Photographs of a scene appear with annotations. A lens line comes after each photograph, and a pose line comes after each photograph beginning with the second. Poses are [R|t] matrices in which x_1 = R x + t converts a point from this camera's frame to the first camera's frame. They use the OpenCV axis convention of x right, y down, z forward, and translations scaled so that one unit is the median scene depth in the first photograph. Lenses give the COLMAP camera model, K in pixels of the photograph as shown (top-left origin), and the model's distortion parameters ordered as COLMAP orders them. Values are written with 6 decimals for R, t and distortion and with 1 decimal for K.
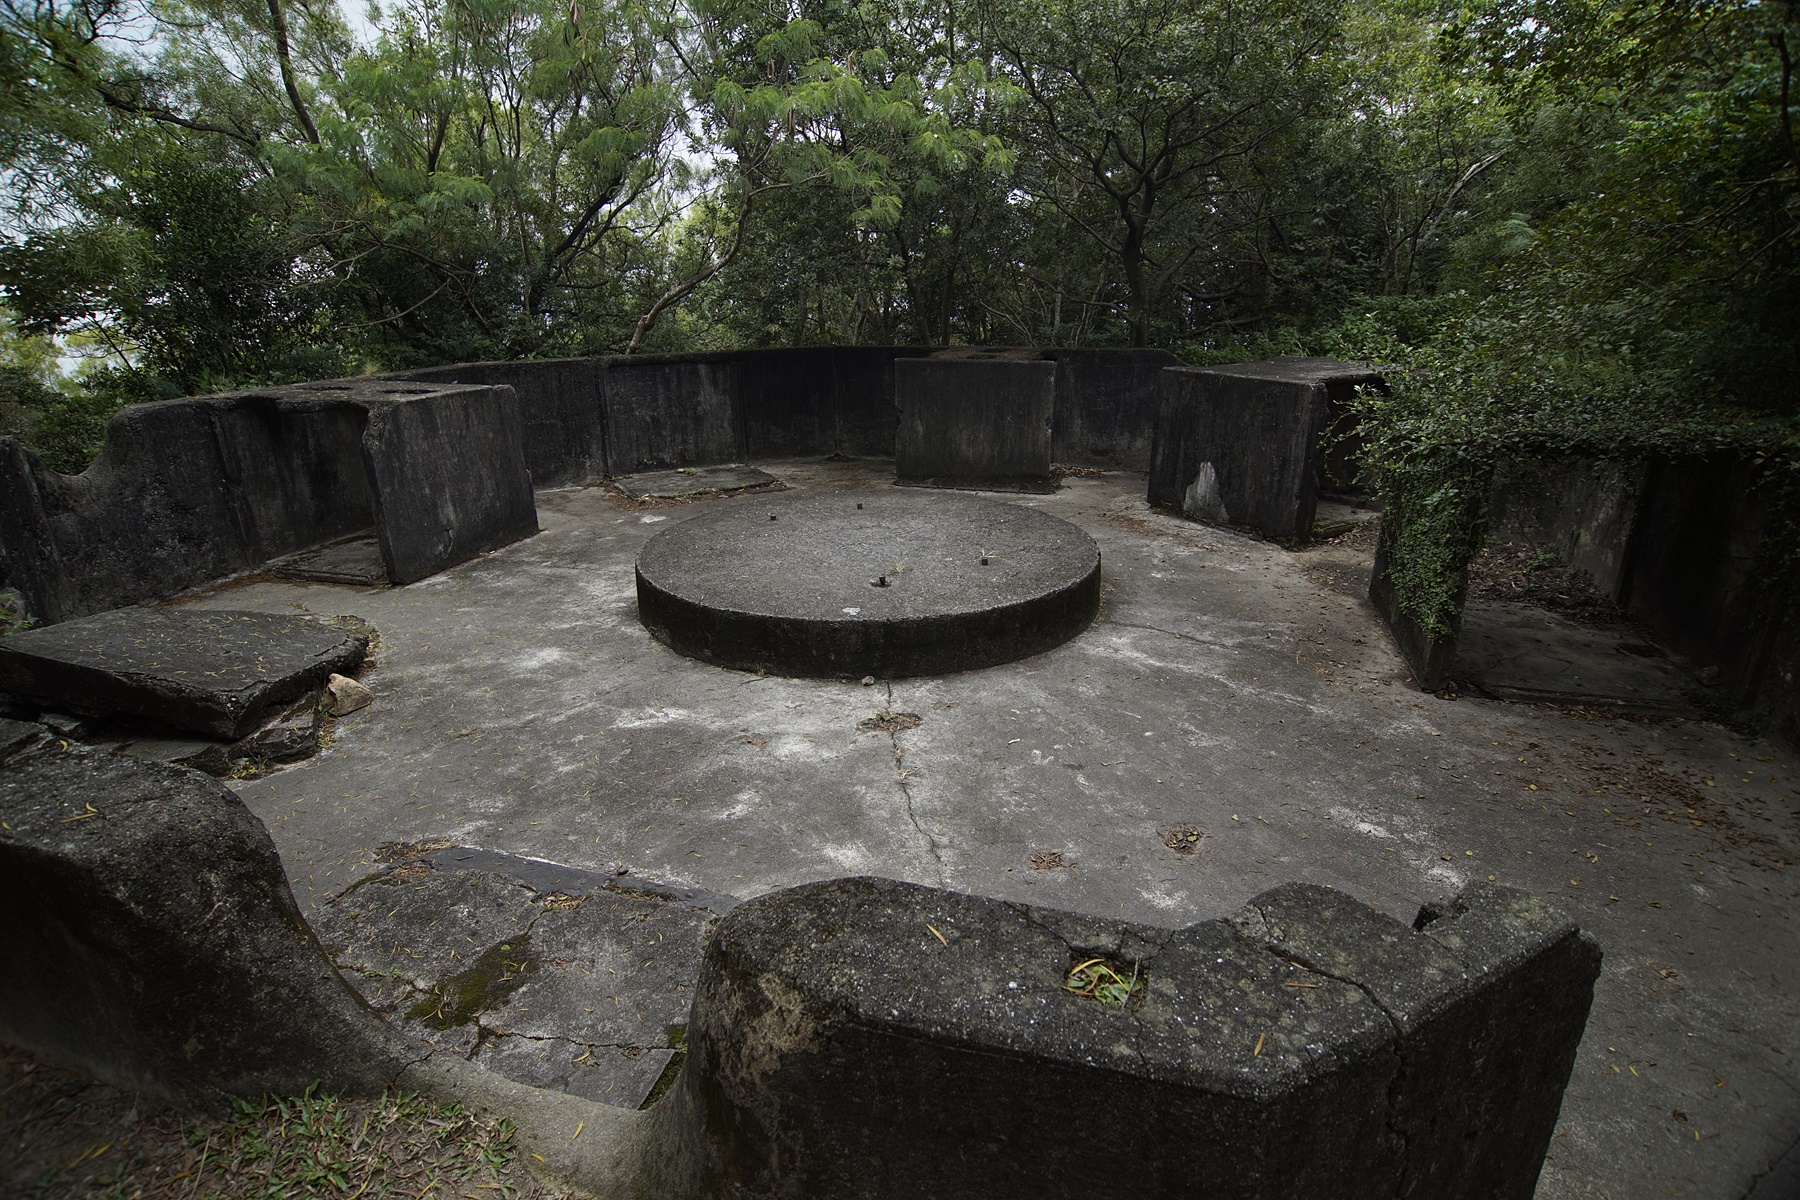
lens RADIAL K [[913.5, 0, 897.9], [0, 913.5, 606.5], [0, 0, 1]] dist [0.000090, 0.000573]
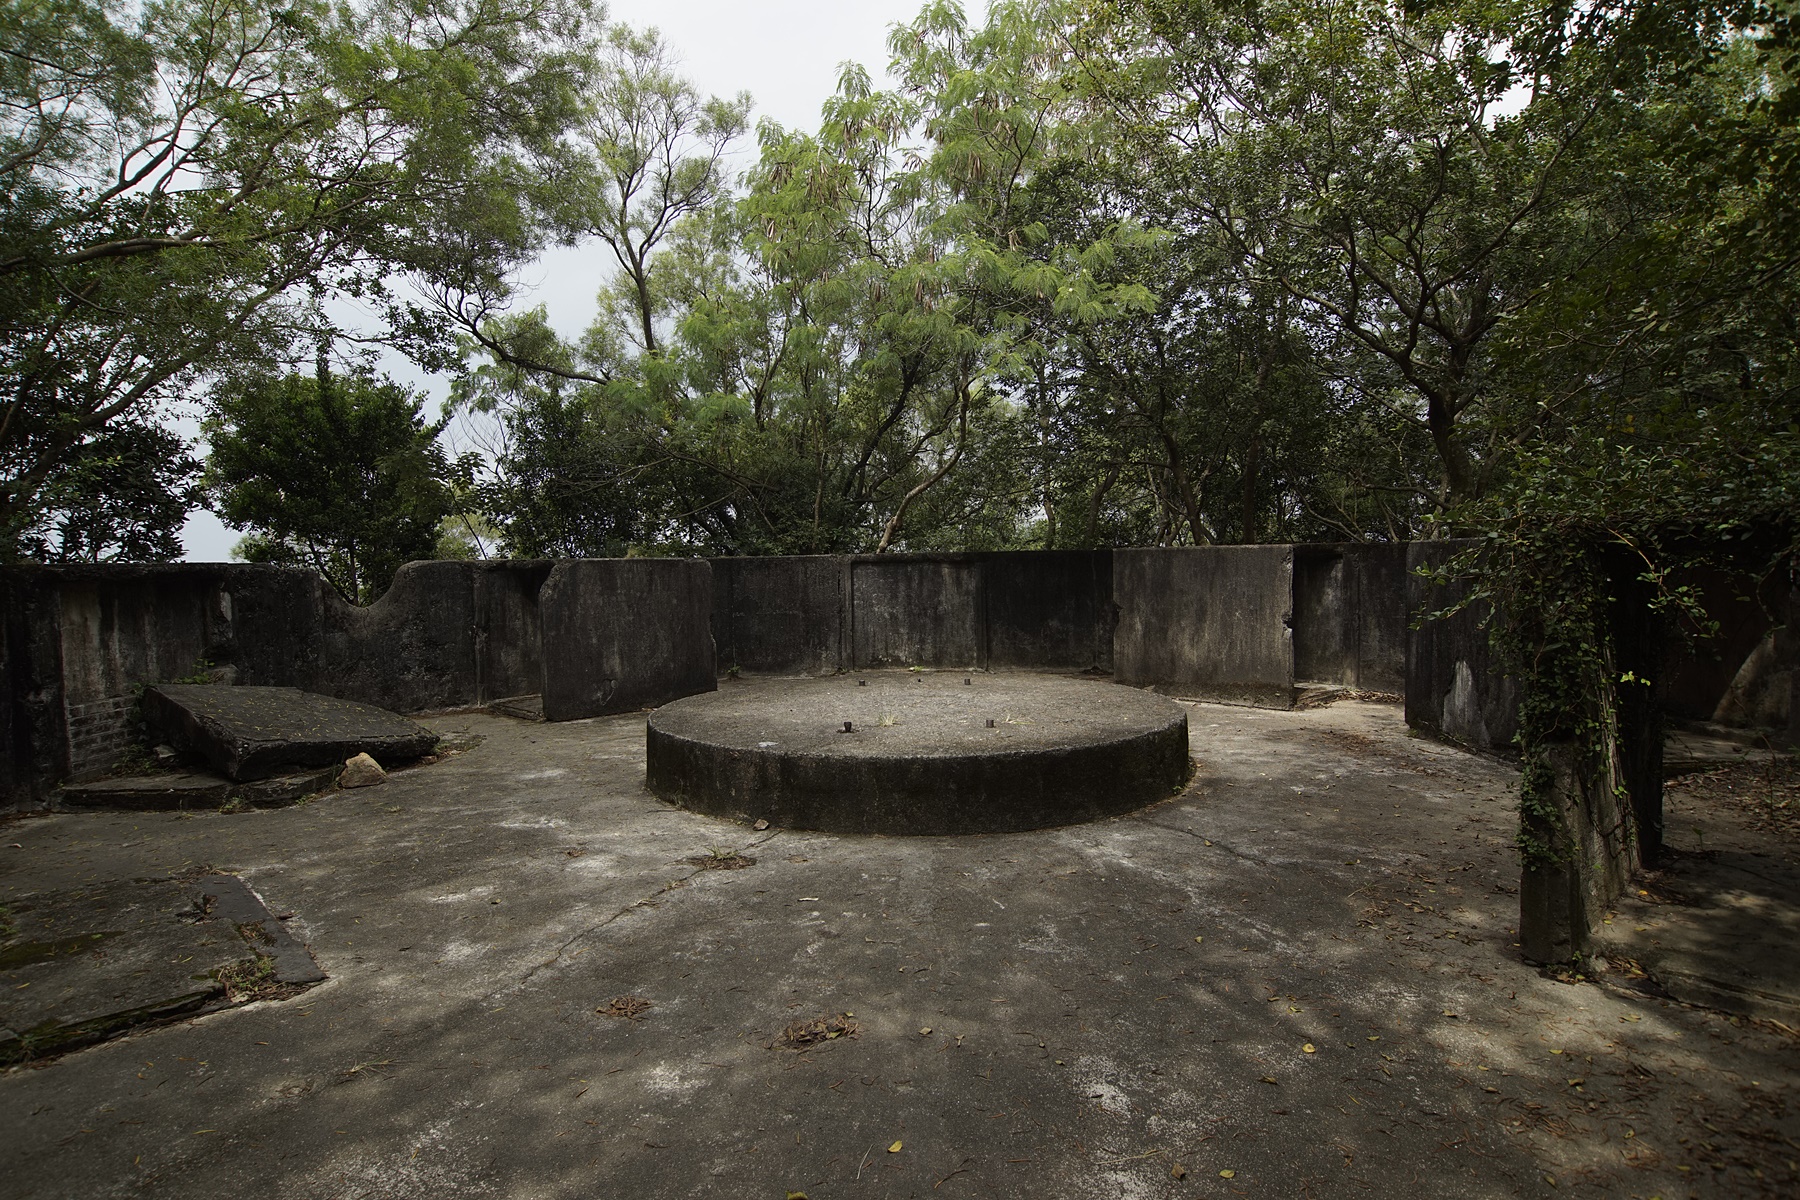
lens RADIAL K [[968.4, 0, 902.0], [0, 968.4, 592.4], [0, 0, 1]] dist [-0.002388, -0.002498]
pose [[0.871216, 0.007981, -0.490835, 0.416091], [-0.156389, 0.952285, -0.262100, 0.072022], [0.465323, 0.305107, 0.830894, 0.197221]]
